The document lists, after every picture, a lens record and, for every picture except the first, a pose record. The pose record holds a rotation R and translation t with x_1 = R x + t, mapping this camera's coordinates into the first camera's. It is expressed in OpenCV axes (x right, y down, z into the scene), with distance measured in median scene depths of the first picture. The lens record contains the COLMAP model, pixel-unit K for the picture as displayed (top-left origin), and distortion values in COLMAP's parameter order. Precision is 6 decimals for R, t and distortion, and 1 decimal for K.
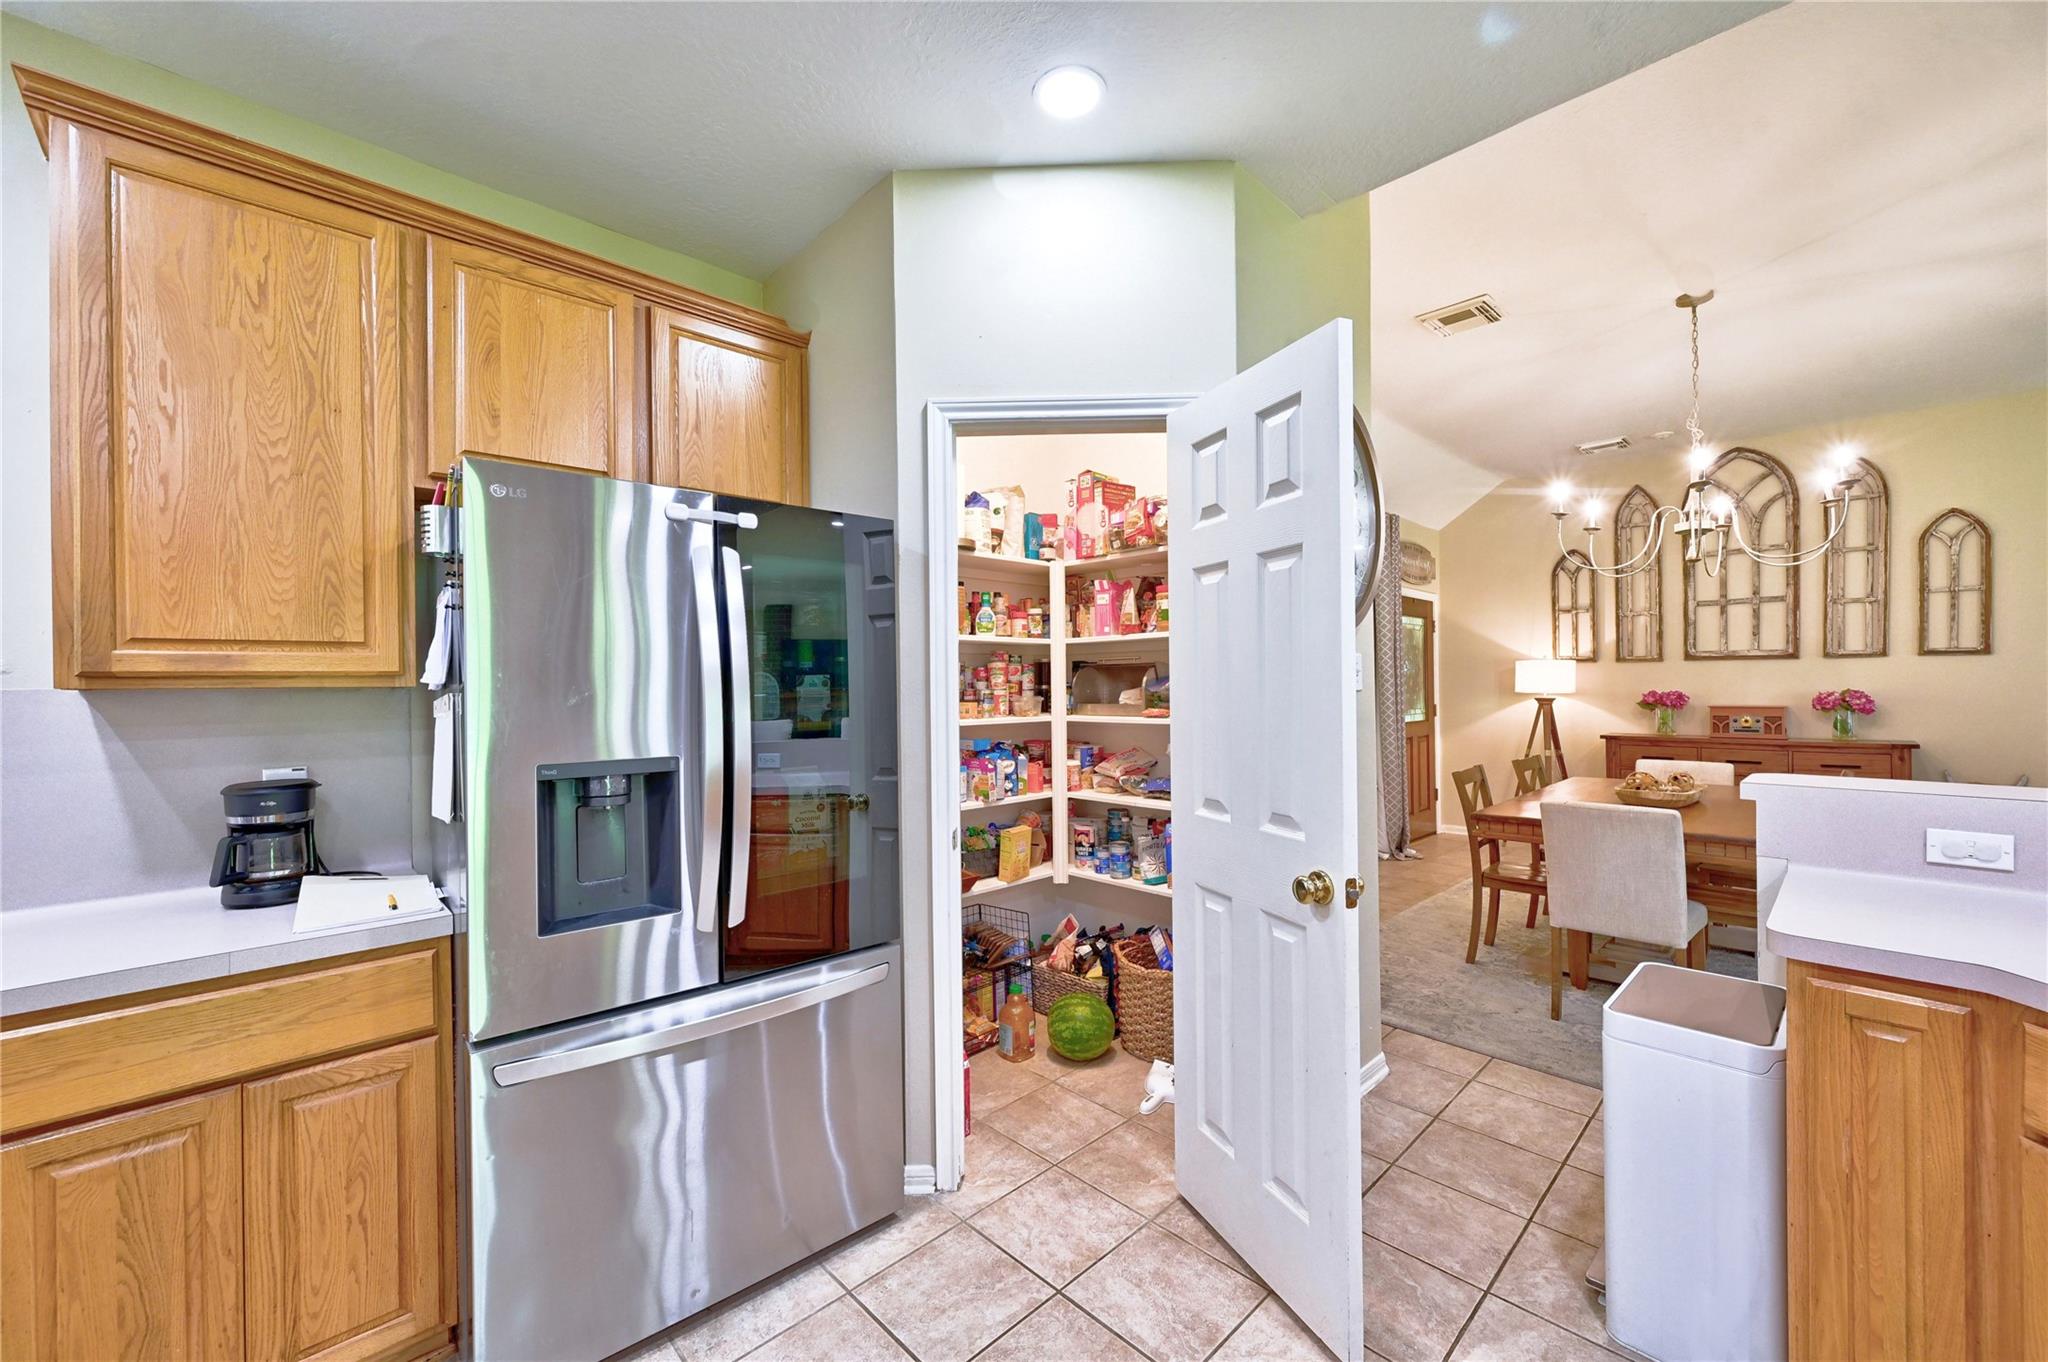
lens RADIAL K [[798.5, 0, 1022.7], [0, 798.5, 684.2], [0, 0, 1]] dist [-0.003596, -0.000018]
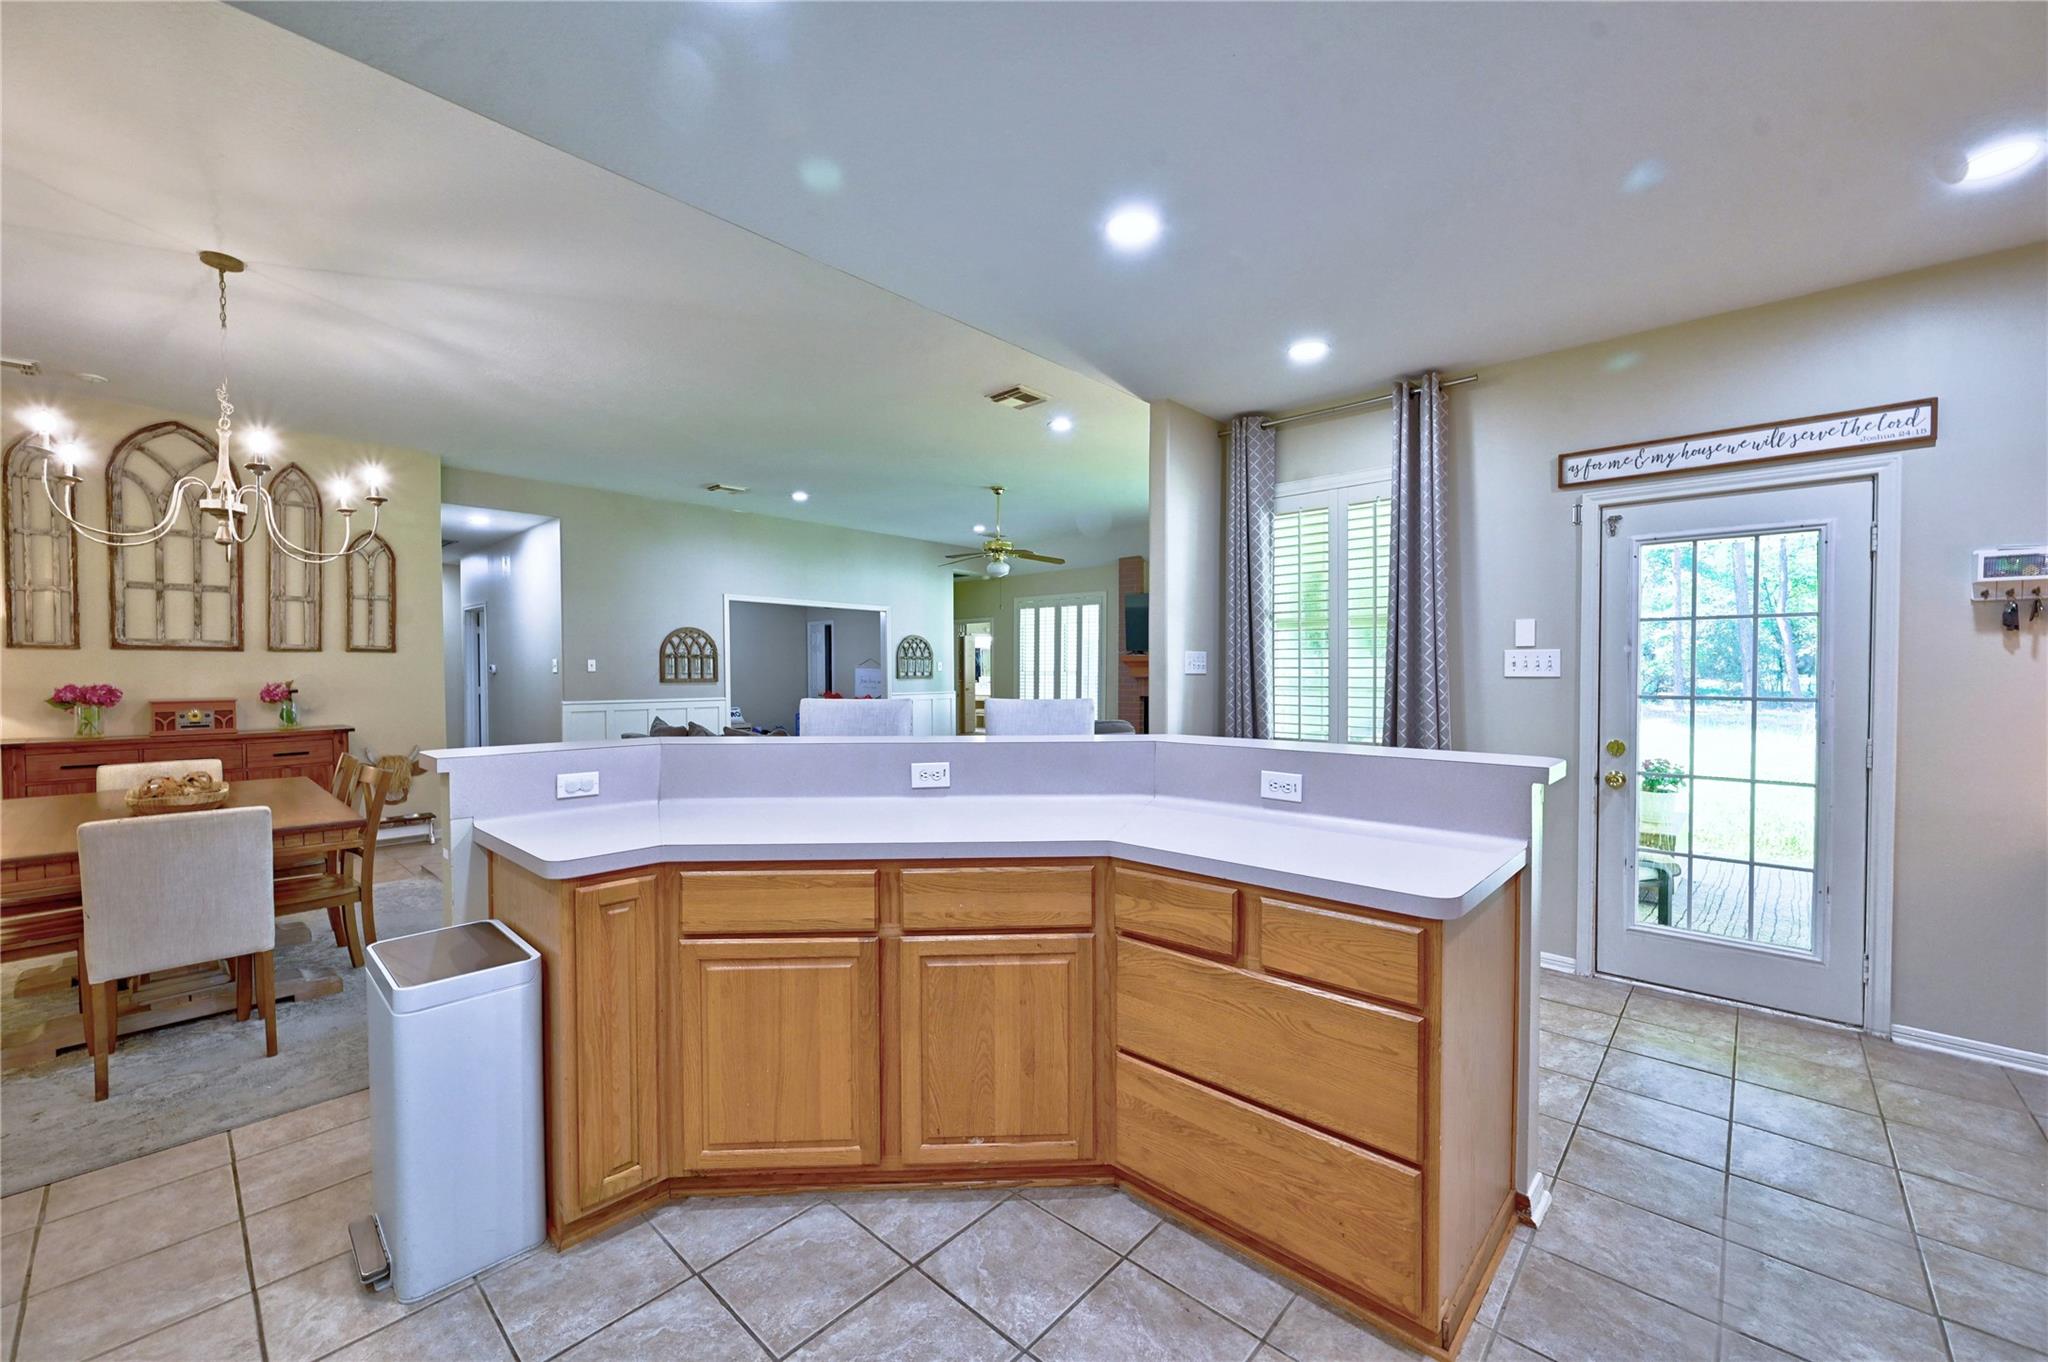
lens RADIAL K [[795.5, 0, 1029.8], [0, 795.5, 685.2], [0, 0, 1]] dist [0.000212, -0.000275]
pose [[-0.062391, -0.010335, 0.997998, -0.318563], [0.001820, 0.999944, 0.010469, 0.007558], [-0.998050, 0.002470, -0.062368, 0.243071]]
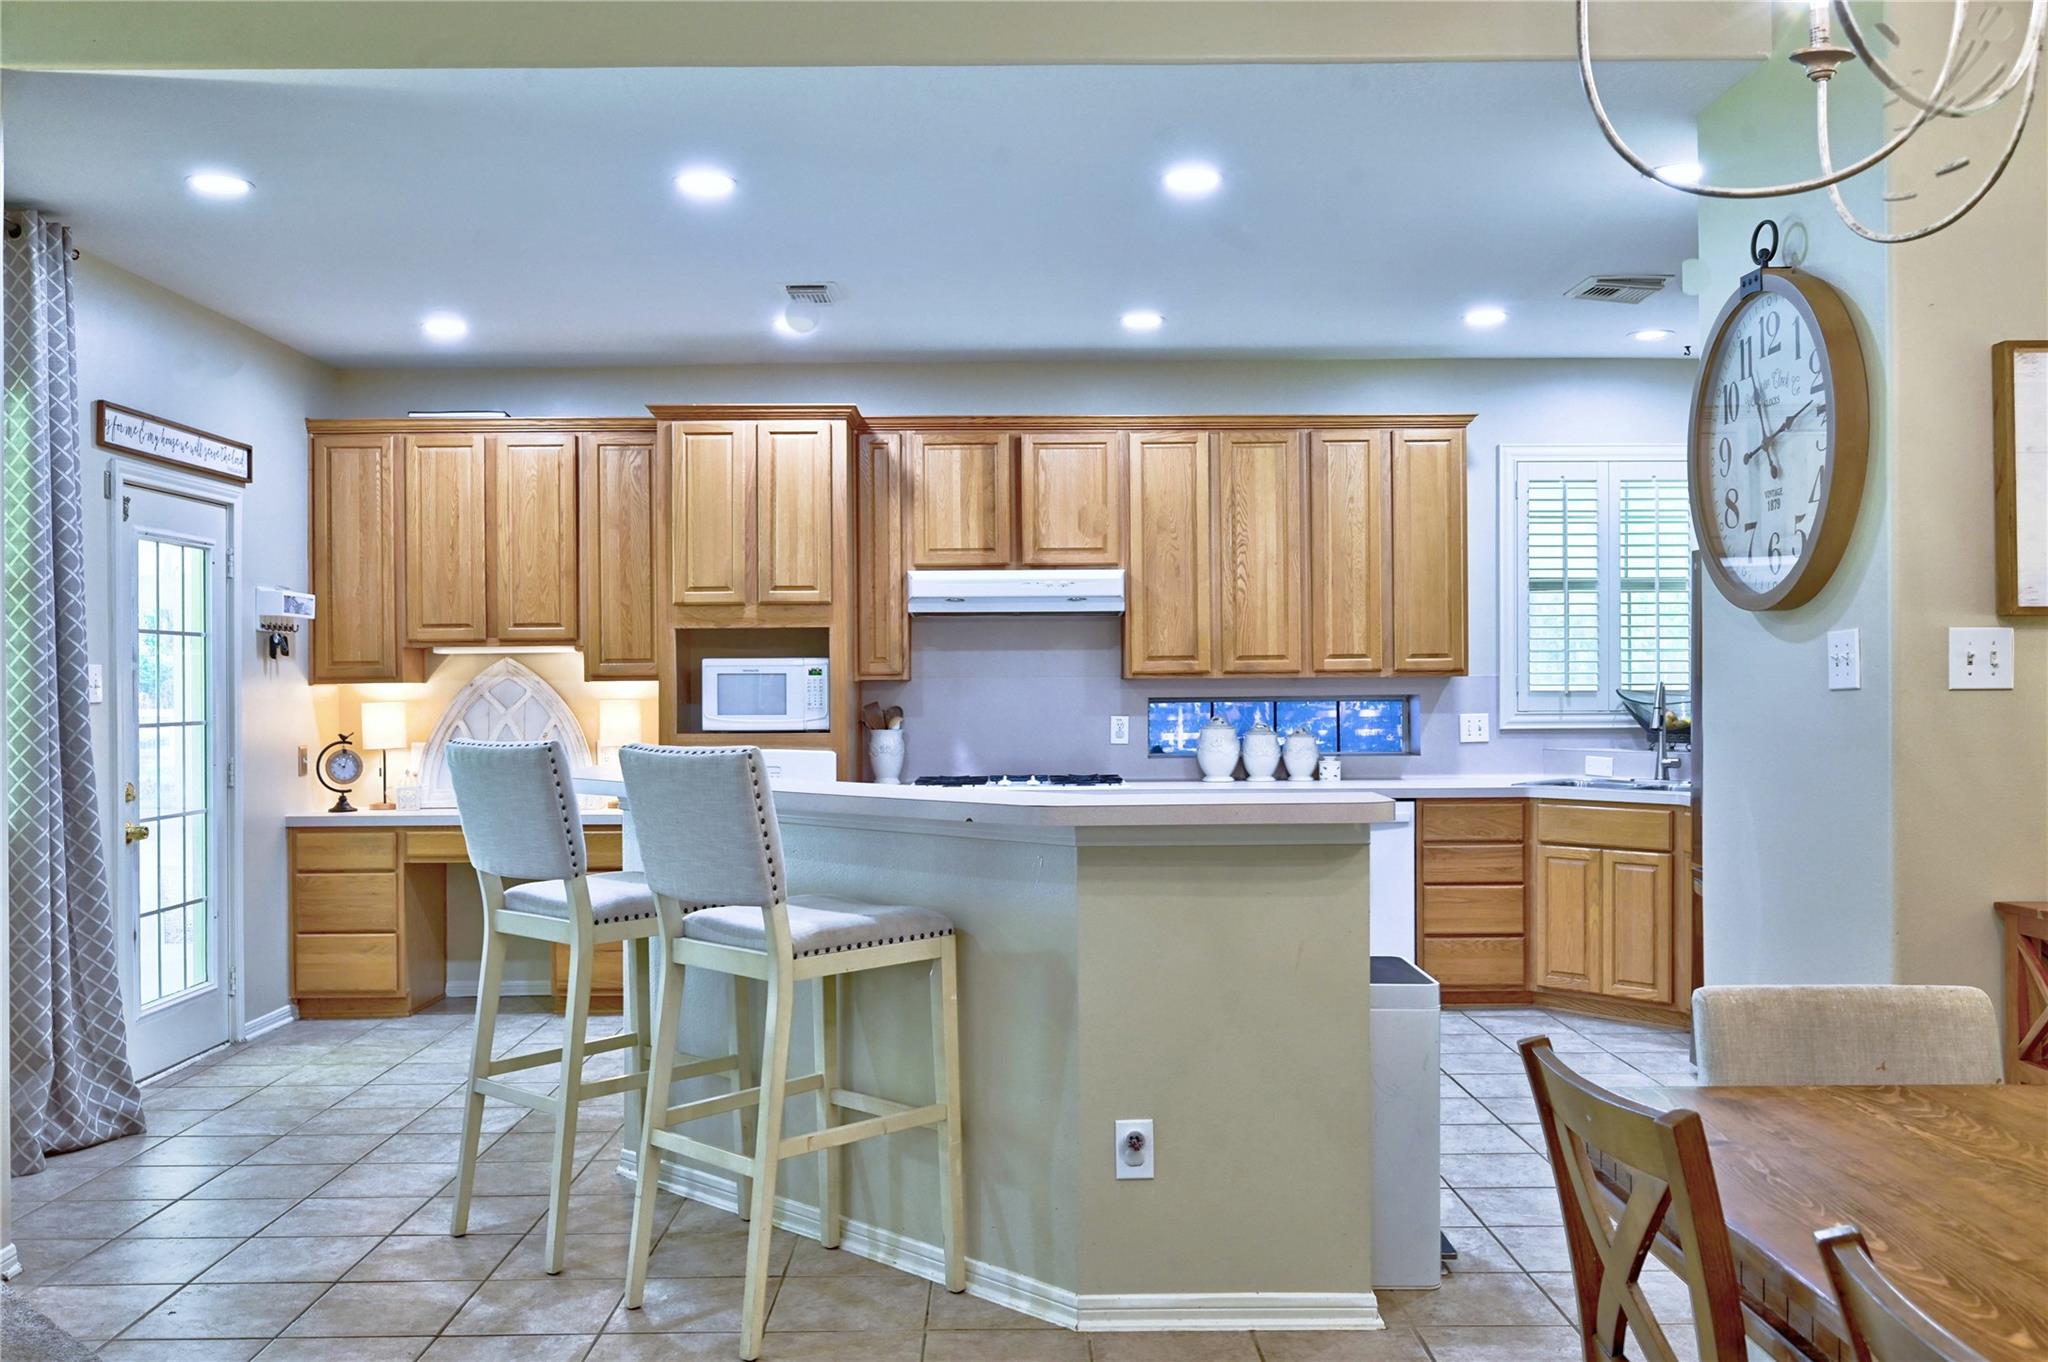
lens RADIAL K [[1751.6, 0, 1018.9], [0, 1751.6, 685.6], [0, 0, 1]] dist [-0.003230, -0.004672]
pose [[-0.689588, 0.016882, -0.724005, 2.869471], [0.015425, 0.999844, 0.008622, -0.023795], [0.724038, -0.005222, -0.689740, 2.283912]]
